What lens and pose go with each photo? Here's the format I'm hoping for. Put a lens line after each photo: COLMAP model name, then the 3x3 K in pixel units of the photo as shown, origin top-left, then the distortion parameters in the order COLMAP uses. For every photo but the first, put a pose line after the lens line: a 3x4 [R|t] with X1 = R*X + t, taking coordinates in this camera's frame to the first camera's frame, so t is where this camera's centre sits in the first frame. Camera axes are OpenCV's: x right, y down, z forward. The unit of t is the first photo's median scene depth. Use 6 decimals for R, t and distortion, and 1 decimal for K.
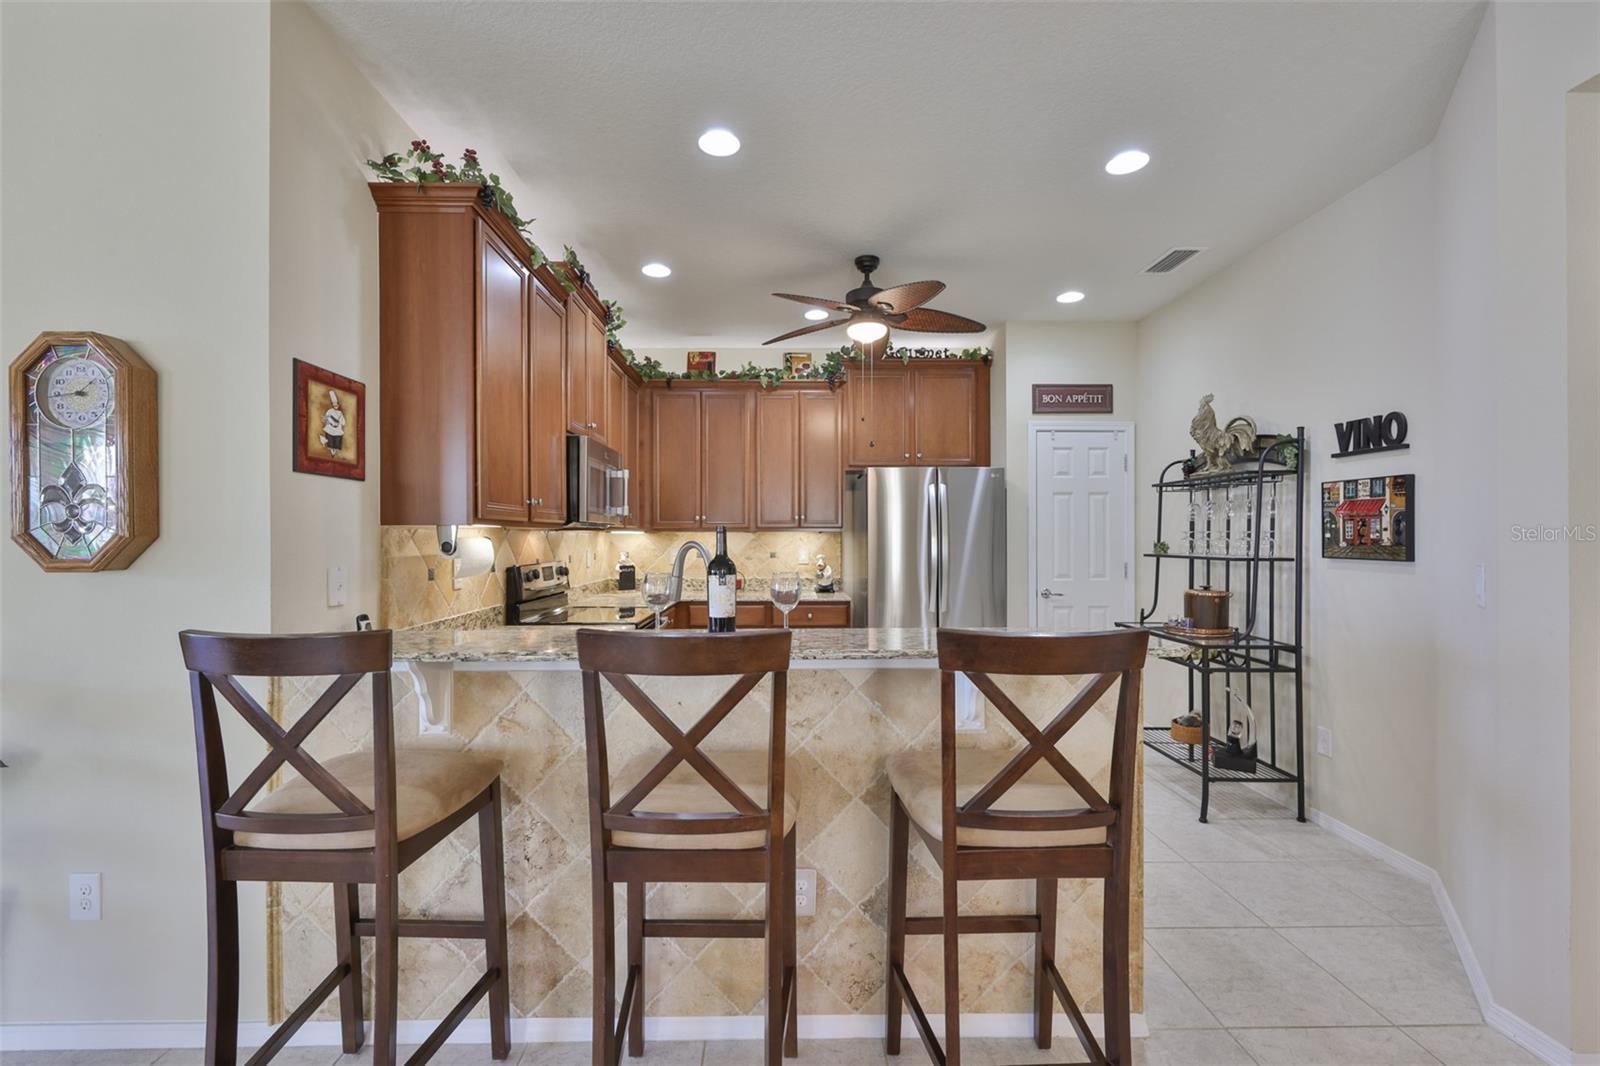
lens RADIAL K [[674.8, 0, 794.1], [0, 674.8, 538.8], [0, 0, 1]] dist [-0.006242, 0.001172]
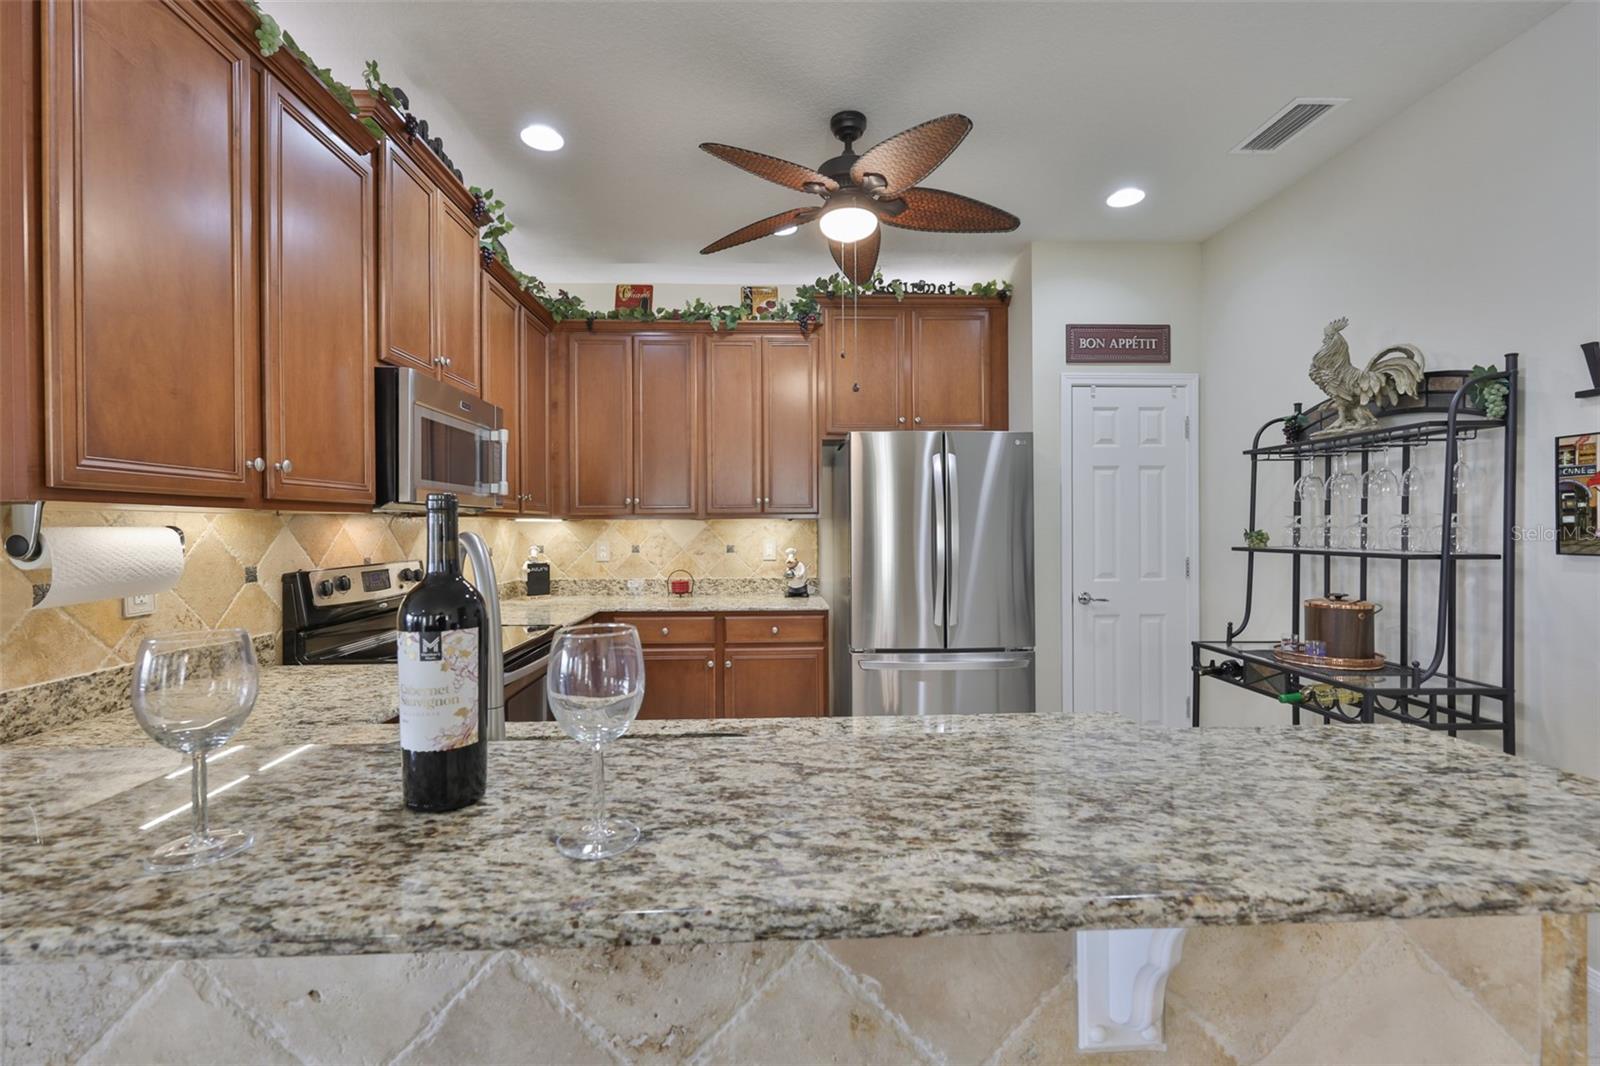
lens RADIAL K [[674.8, 0, 793.4], [0, 674.8, 530.8], [0, 0, 1]] dist [-0.006242, 0.001172]
pose [[0.999754, -0.003735, 0.021859, 0.035299], [0.003659, 0.999987, 0.003485, 0.000834], [-0.021872, -0.003404, 0.999755, 0.314032]]
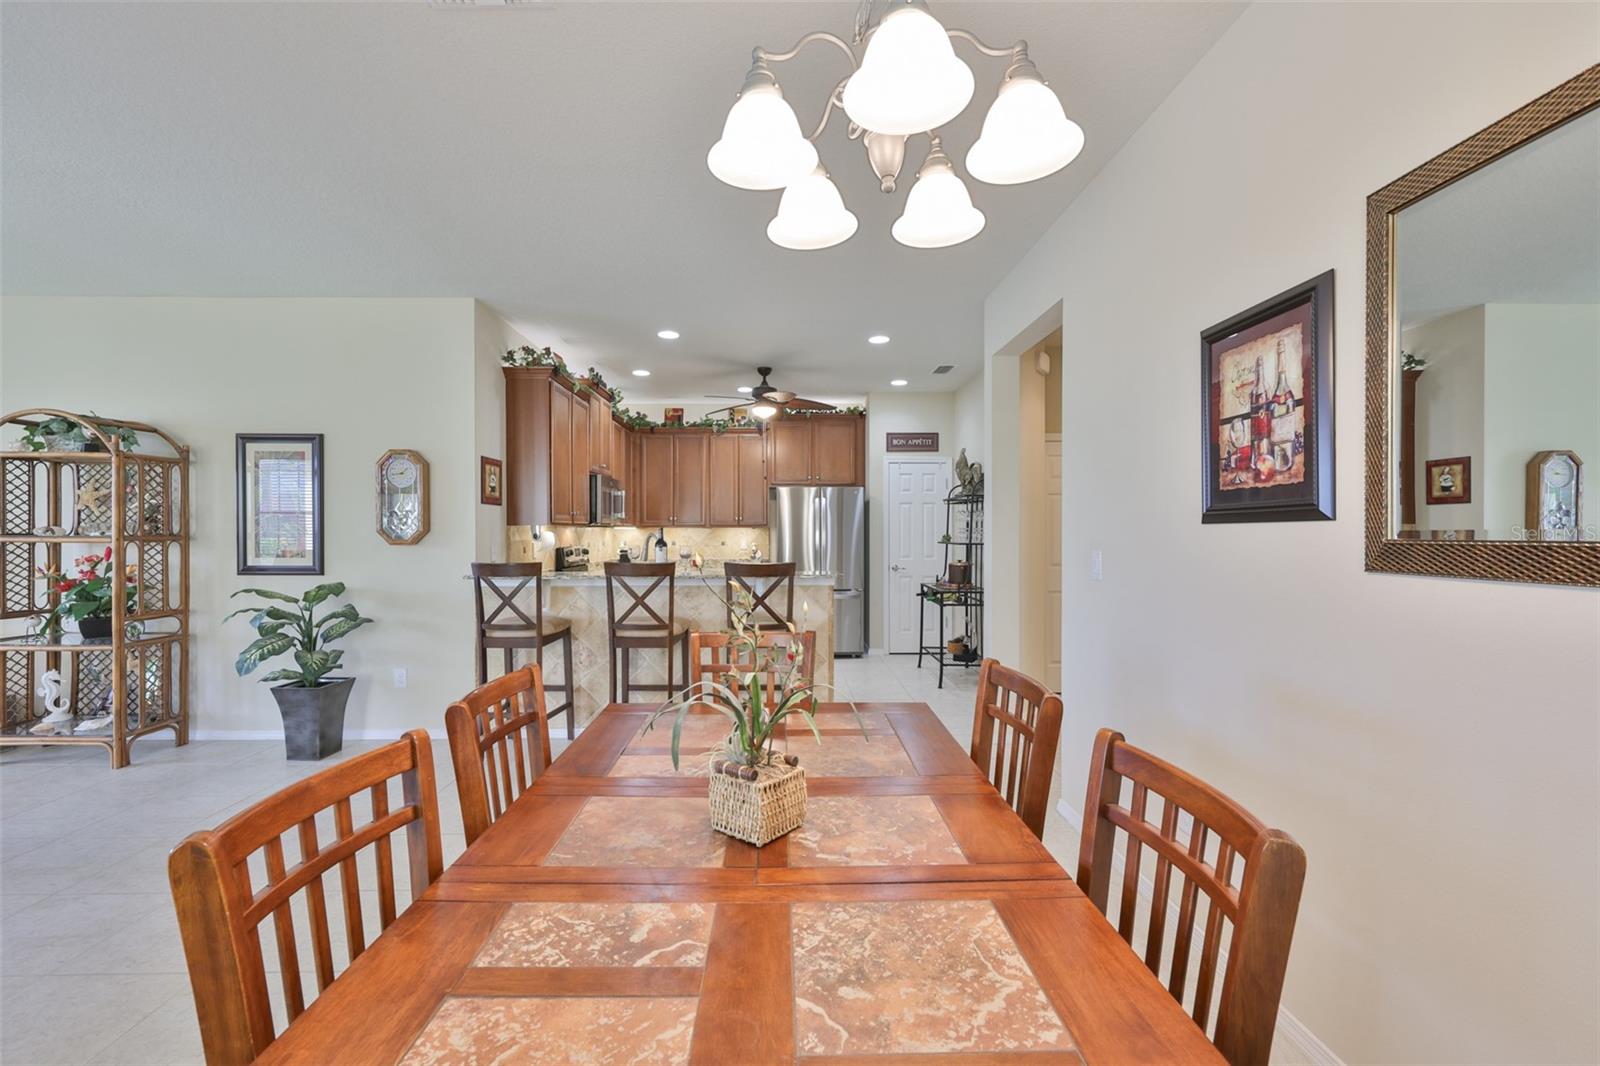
lens RADIAL K [[674.8, 0, 806.2], [0, 674.8, 533.6], [0, 0, 1]] dist [-0.006242, 0.001172]
pose [[0.999871, 0.001911, 0.015928, 0.185011], [-0.001951, 0.999995, 0.002534, -0.001183], [-0.015923, -0.002565, 0.999870, -0.705804]]
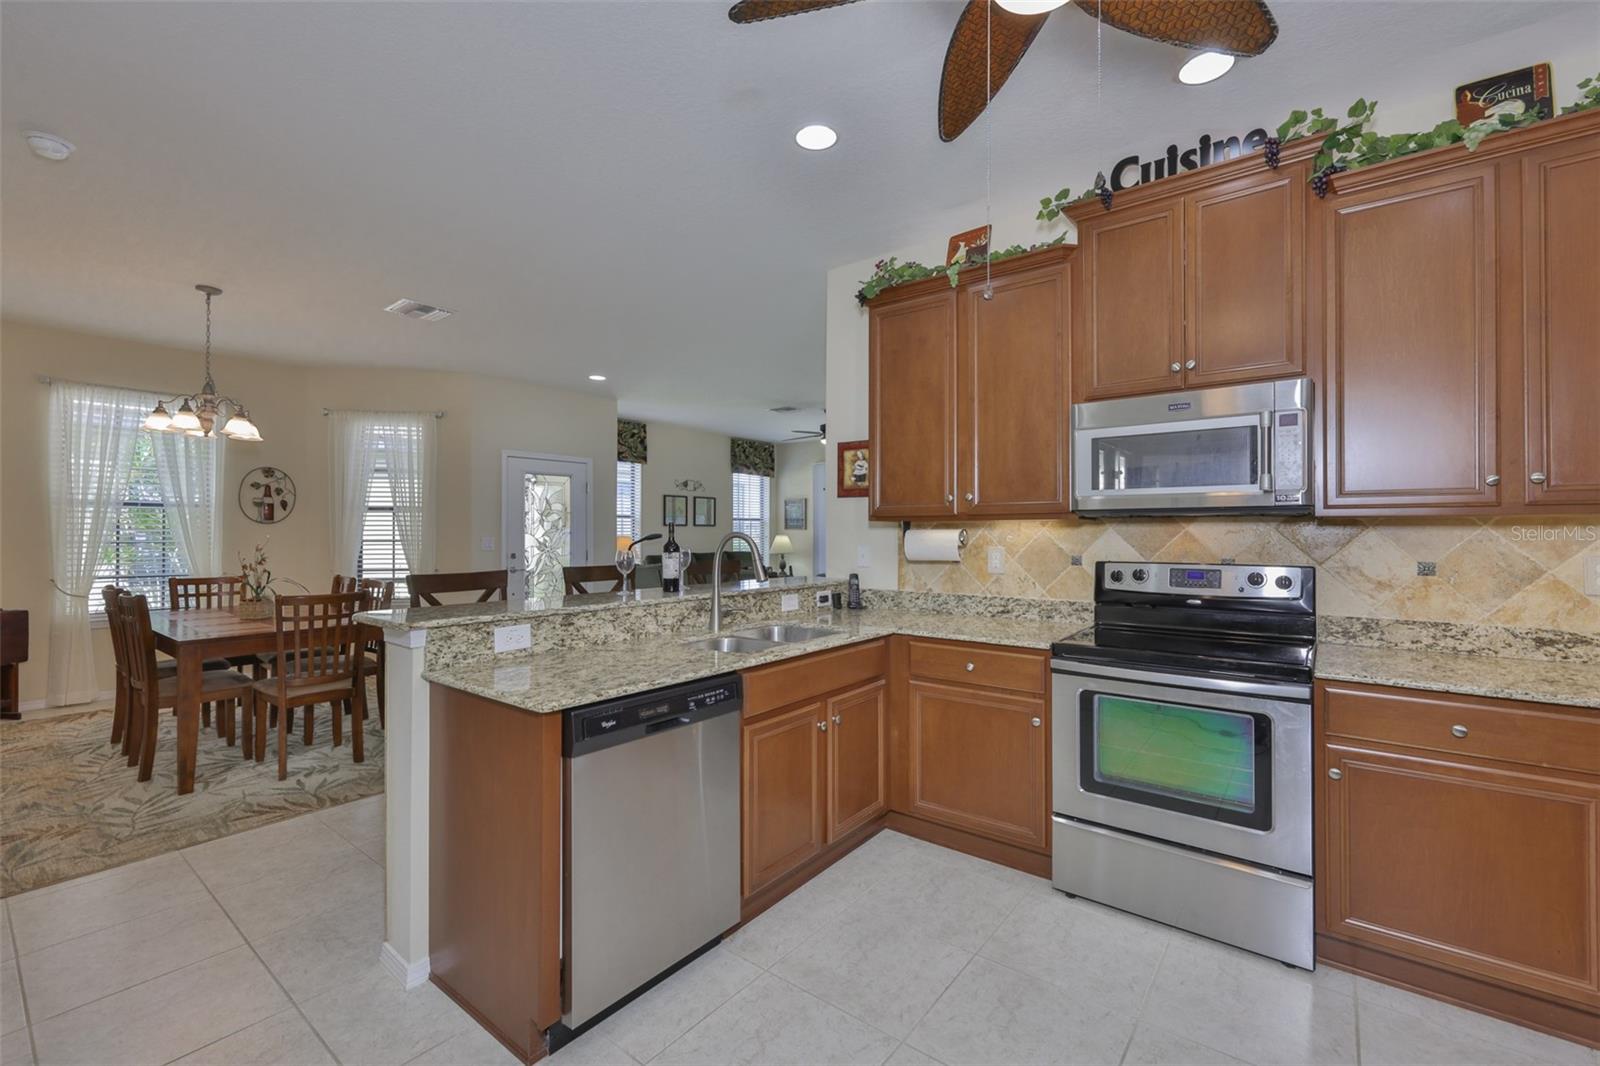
lens RADIAL K [[674.8, 0, 794.0], [0, 674.8, 527.3], [0, 0, 1]] dist [-0.006242, 0.001172]
pose [[-0.636572, -0.004317, -0.771205, 0.473051], [-0.001223, 0.999989, -0.004589, -0.000166], [0.771216, -0.001978, -0.636570, 1.119367]]
